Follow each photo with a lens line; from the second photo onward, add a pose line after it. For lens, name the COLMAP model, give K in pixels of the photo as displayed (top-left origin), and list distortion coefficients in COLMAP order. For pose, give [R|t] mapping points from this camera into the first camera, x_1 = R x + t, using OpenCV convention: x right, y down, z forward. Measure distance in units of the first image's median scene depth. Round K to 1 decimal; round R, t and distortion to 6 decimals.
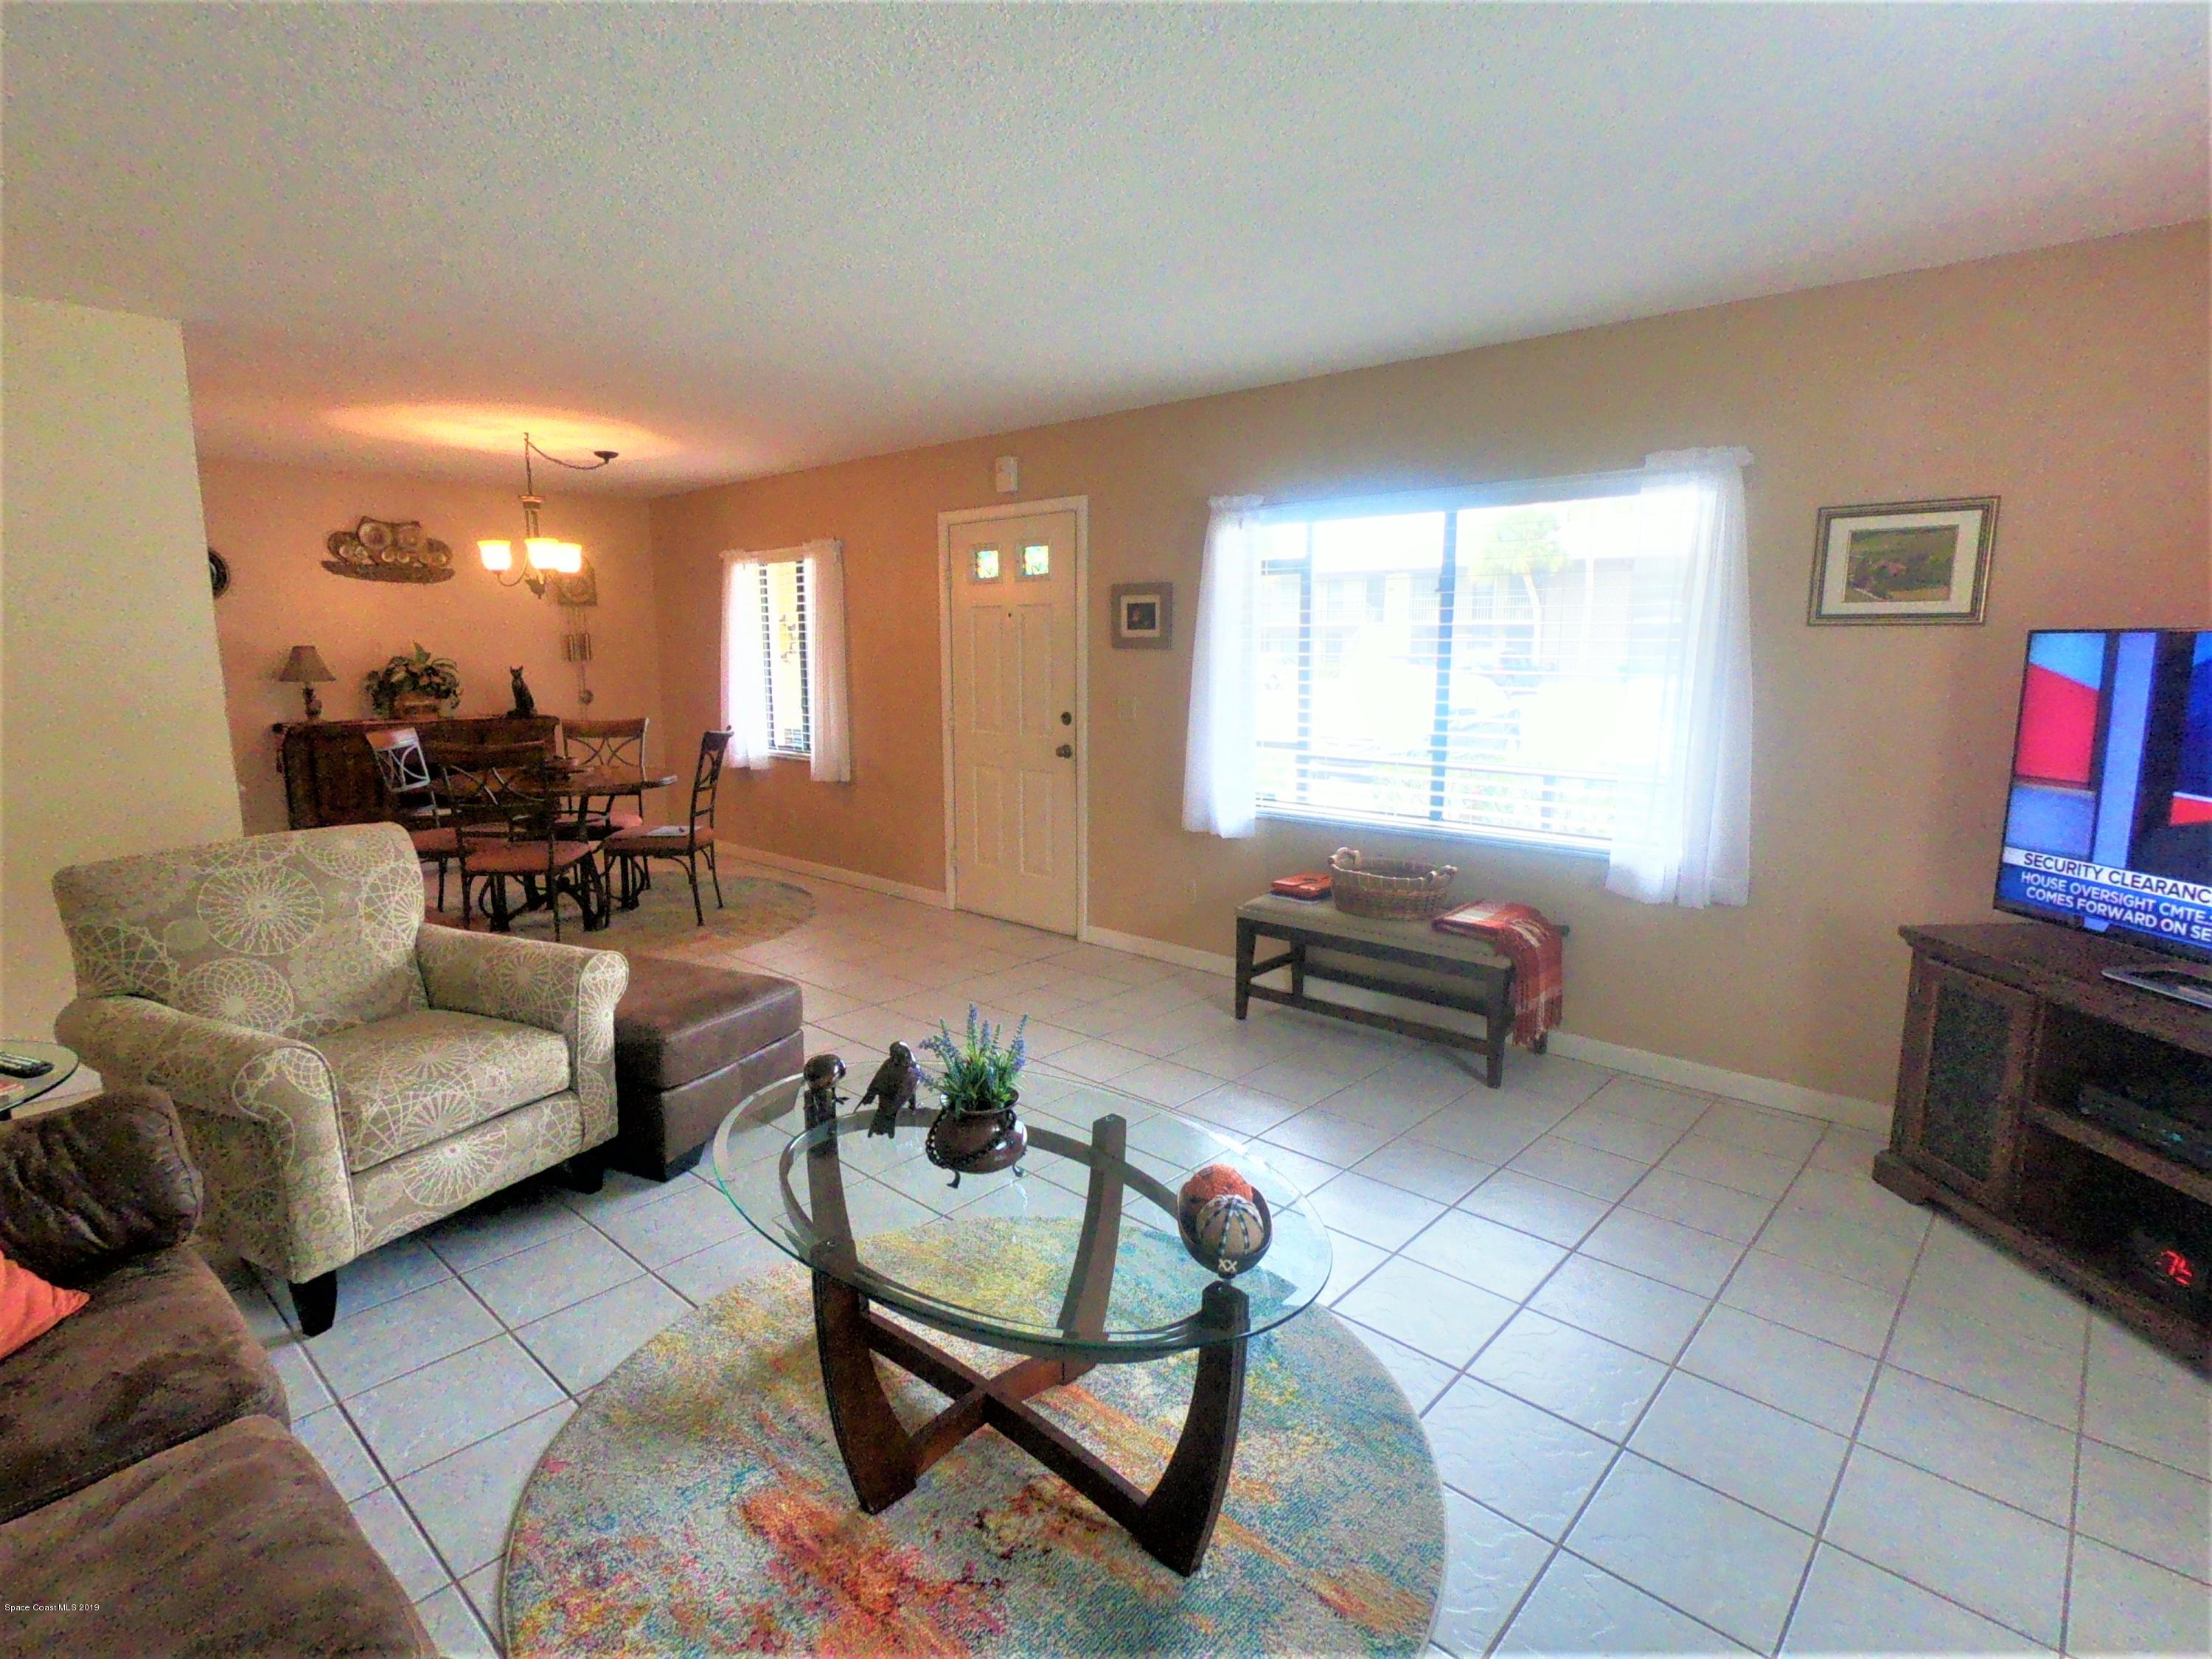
lens RADIAL K [[1129.5, 0, 1109.4], [0, 1129.5, 823.4], [0, 0, 1]] dist [0.003087, 0.000103]
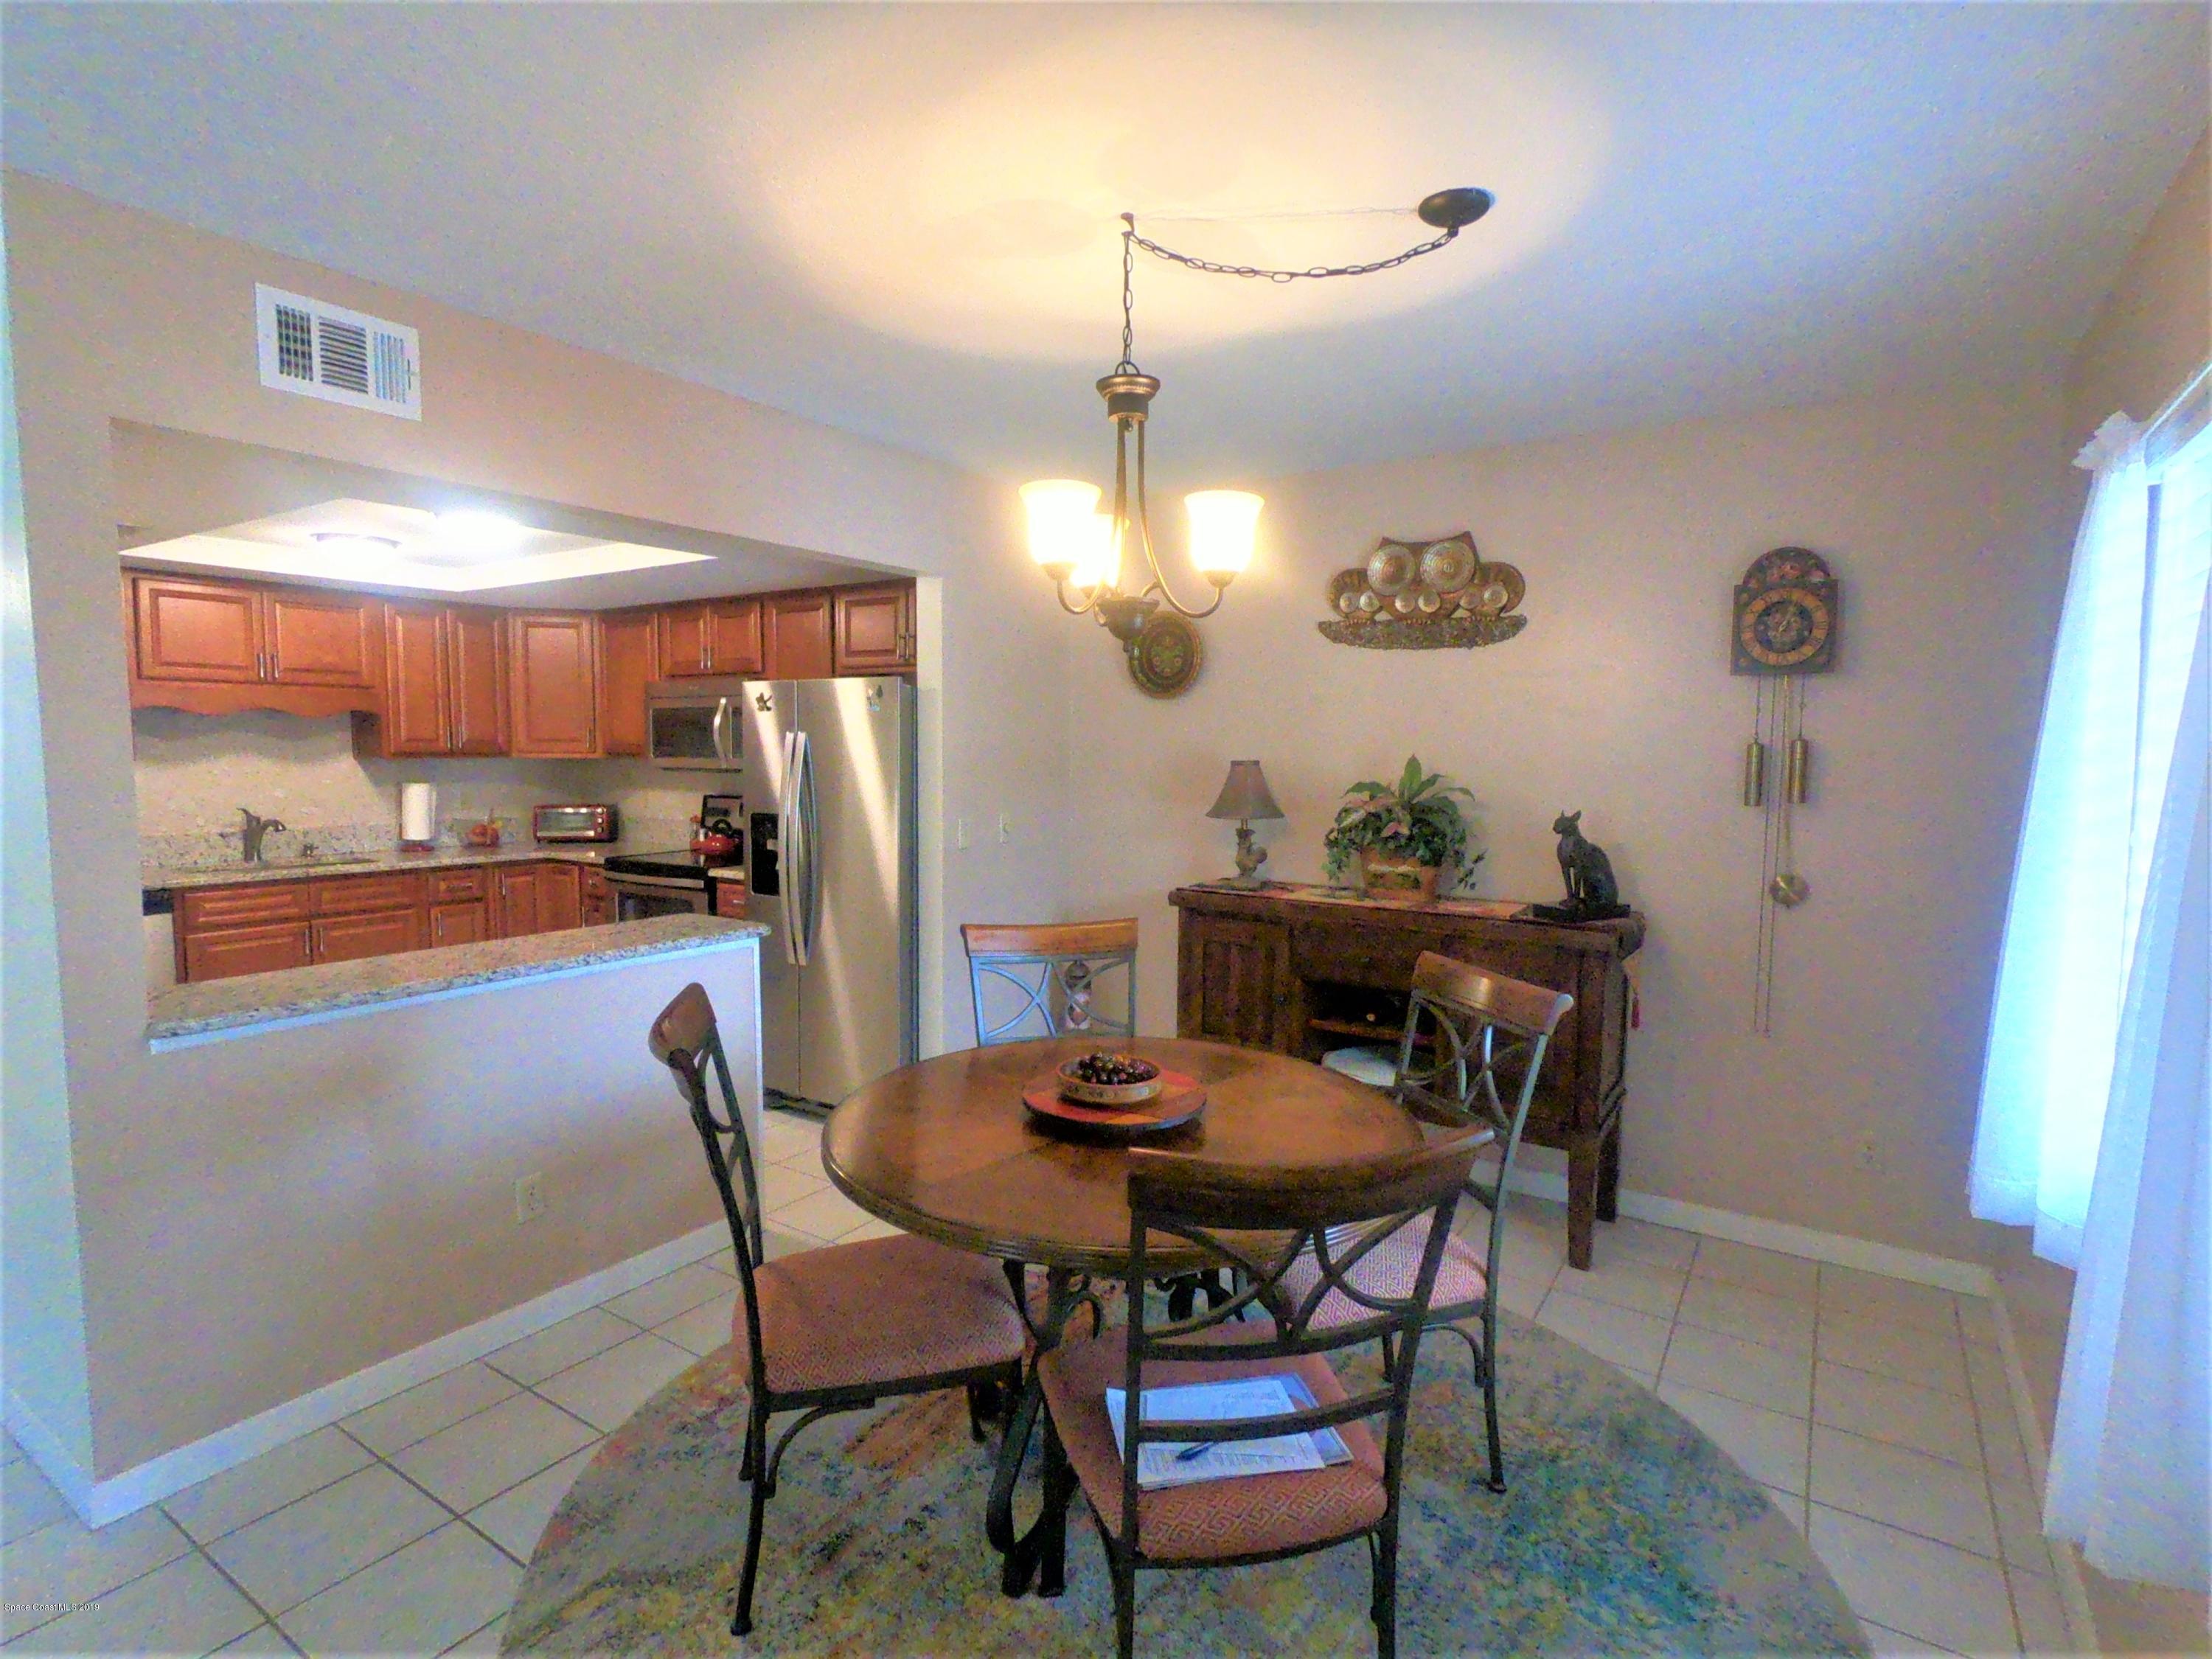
lens RADIAL K [[1129.5, 0, 1109.5], [0, 1129.5, 828.2], [0, 0, 1]] dist [0.003087, 0.000103]
pose [[0.157188, 0.077196, -0.984547, -0.105689], [-0.161626, 0.985509, 0.051467, -0.132825], [0.974253, 0.151038, 0.167387, 0.783511]]
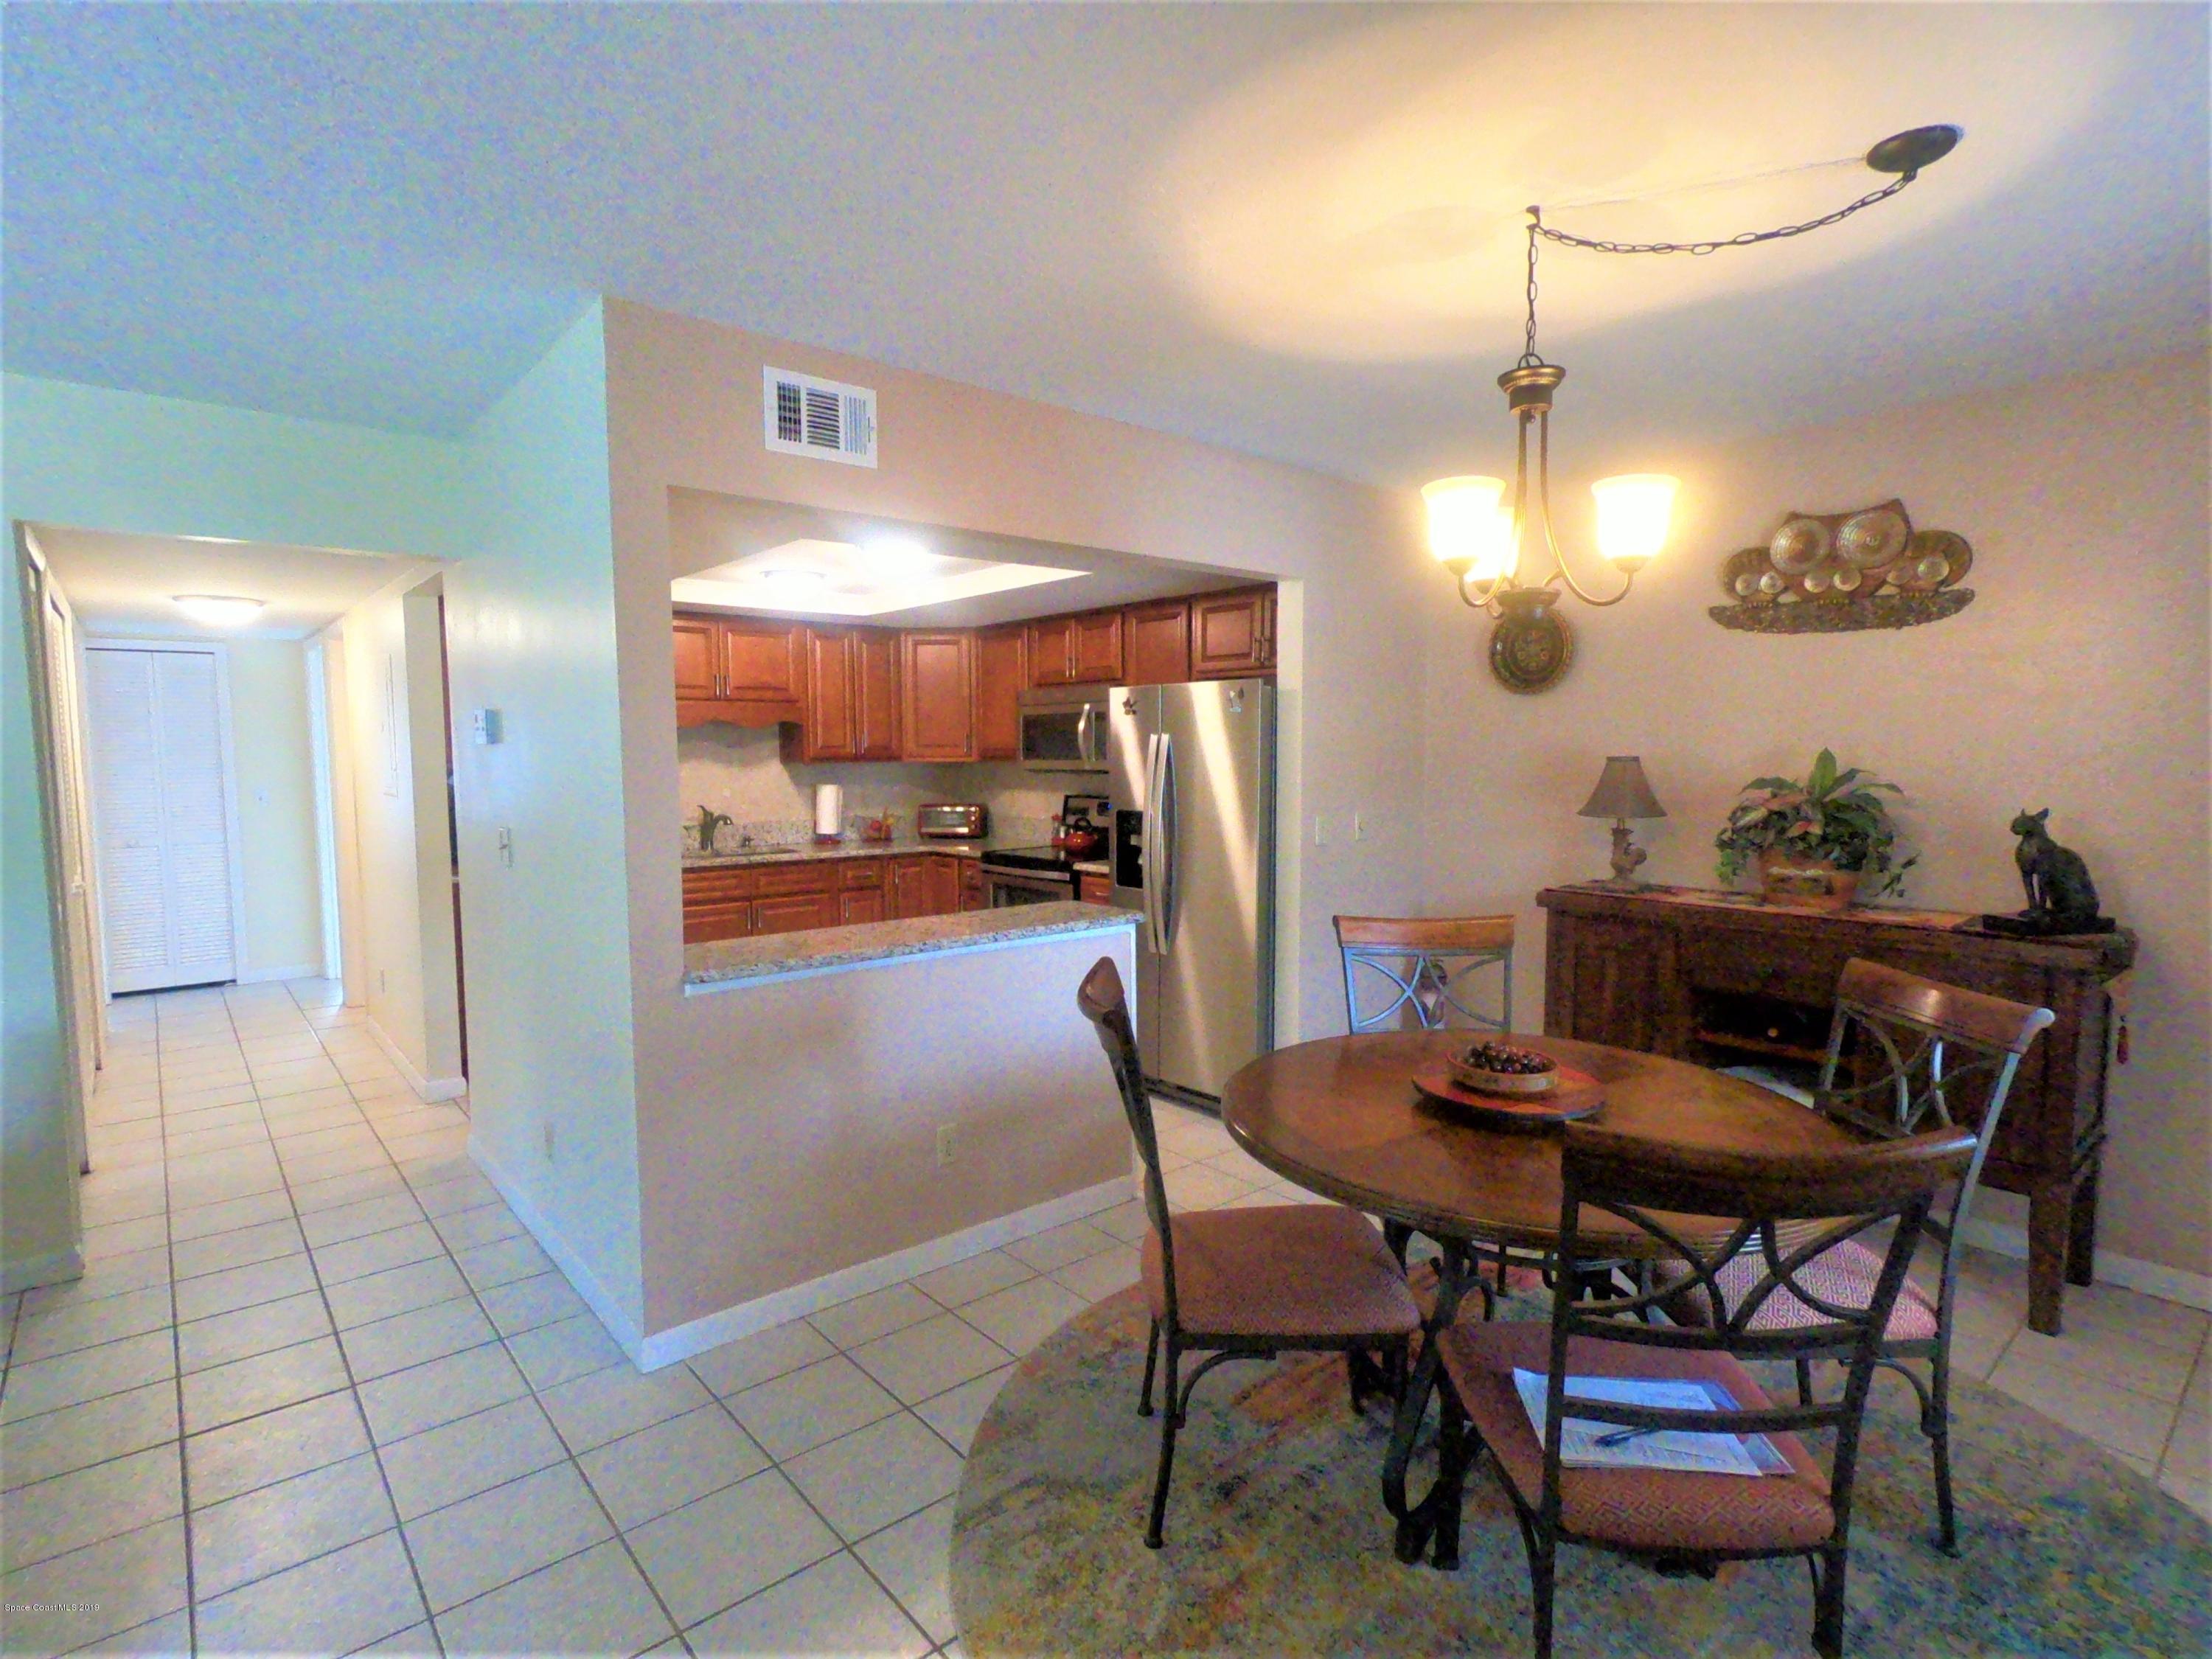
lens RADIAL K [[1129.5, 0, 1109.9], [0, 1129.5, 828.0], [0, 0, 1]] dist [0.003087, 0.000103]
pose [[-0.119663, 0.072653, -0.990153, -0.088713], [-0.151027, 0.984380, 0.090482, -0.125953], [0.981260, 0.160367, -0.106821, 0.761489]]
